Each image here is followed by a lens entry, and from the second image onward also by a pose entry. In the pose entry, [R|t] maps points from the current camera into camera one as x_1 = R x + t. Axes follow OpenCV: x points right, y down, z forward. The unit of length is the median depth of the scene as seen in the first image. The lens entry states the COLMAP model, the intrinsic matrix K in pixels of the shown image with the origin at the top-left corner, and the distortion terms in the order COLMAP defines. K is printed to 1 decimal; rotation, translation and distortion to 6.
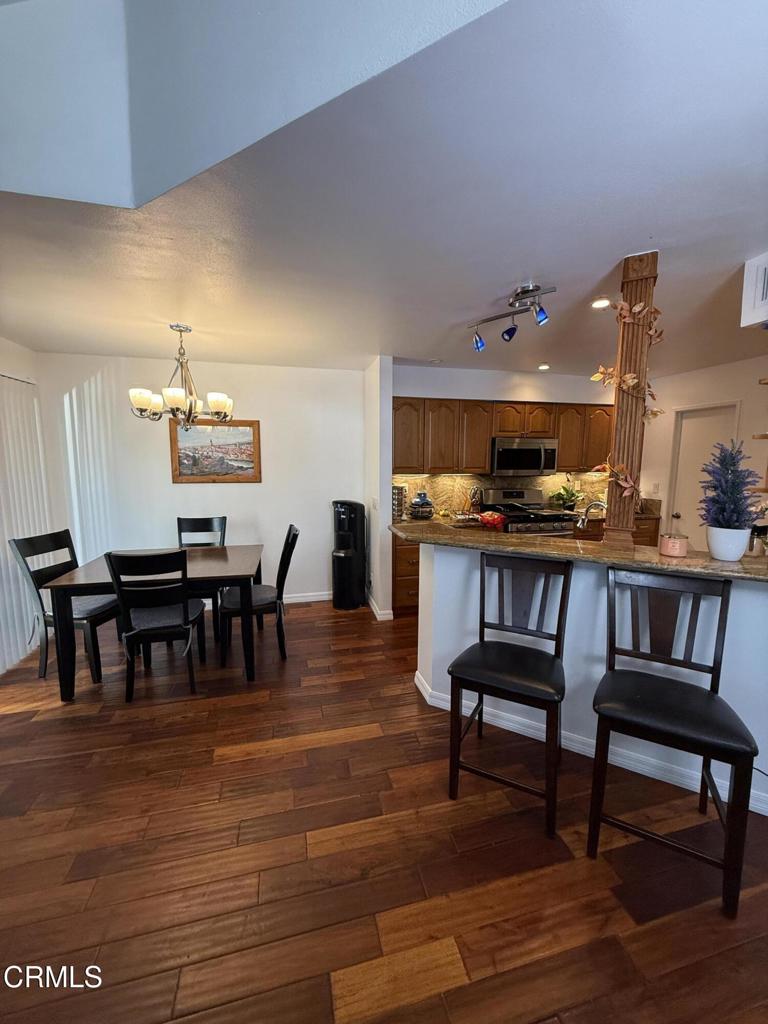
lens RADIAL K [[406.6, 0, 384.4], [0, 406.6, 508.7], [0, 0, 1]] dist [0.000432, 0.000351]
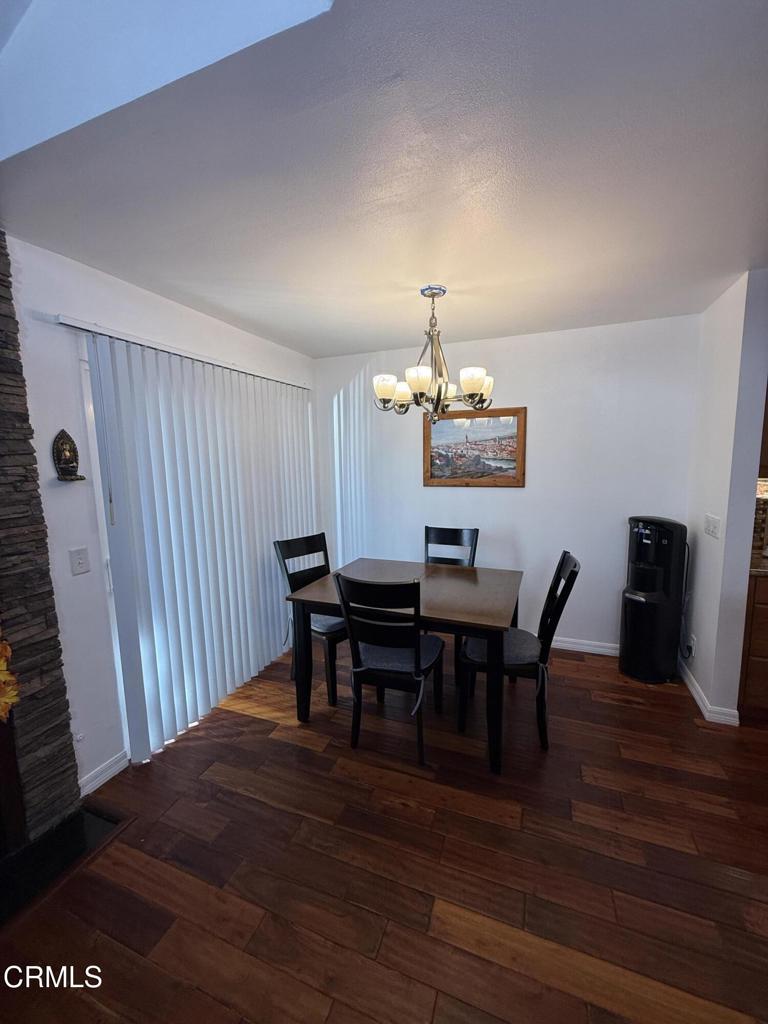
lens RADIAL K [[406.6, 0, 384.4], [0, 406.6, 508.7], [0, 0, 1]] dist [0.000432, 0.000351]
pose [[0.815898, 0.054896, -0.575584, -0.094580], [-0.050336, 0.998447, 0.023875, -0.037826], [0.576000, 0.009493, 0.817394, 0.279853]]
